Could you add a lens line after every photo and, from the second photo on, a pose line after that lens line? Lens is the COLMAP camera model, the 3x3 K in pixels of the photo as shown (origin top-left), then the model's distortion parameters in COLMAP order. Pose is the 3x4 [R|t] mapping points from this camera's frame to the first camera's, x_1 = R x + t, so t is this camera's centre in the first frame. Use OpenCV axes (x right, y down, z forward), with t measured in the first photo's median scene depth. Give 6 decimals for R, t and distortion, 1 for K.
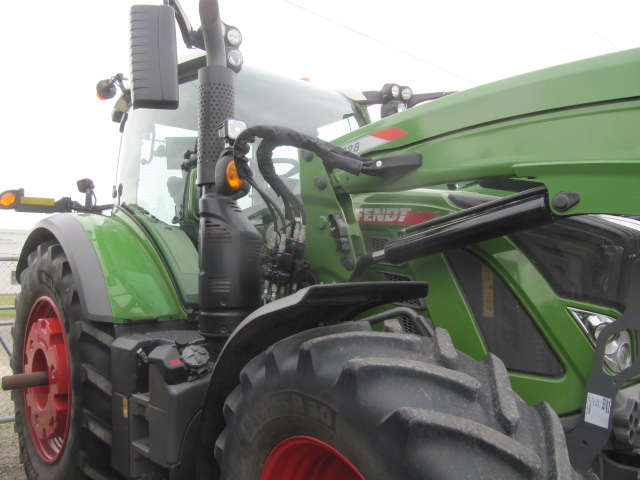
lens RADIAL K [[527.6, 0, 316.8], [0, 527.6, 239.8], [0, 0, 1]] dist [-0.041527, 0.002379]
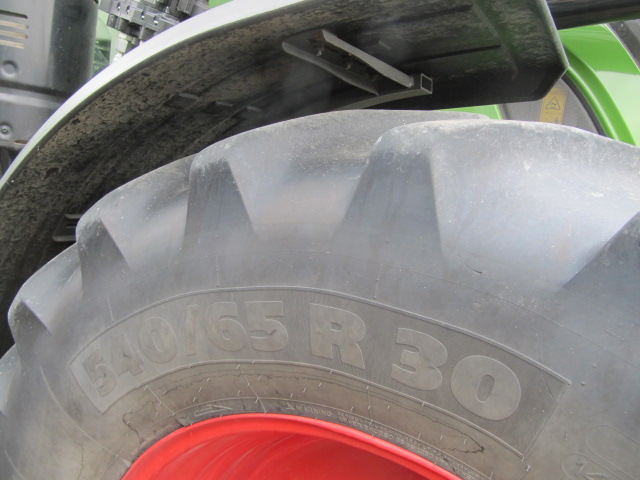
lens RADIAL K [[527.6, 0, 316.8], [0, 527.6, 239.8], [0, 0, 1]] dist [-0.041527, 0.002379]
pose [[0.906210, 0.083562, 0.414489, -0.159296], [-0.171501, 0.968661, 0.179674, 0.192066], [-0.386485, -0.233907, 0.892142, 0.686166]]
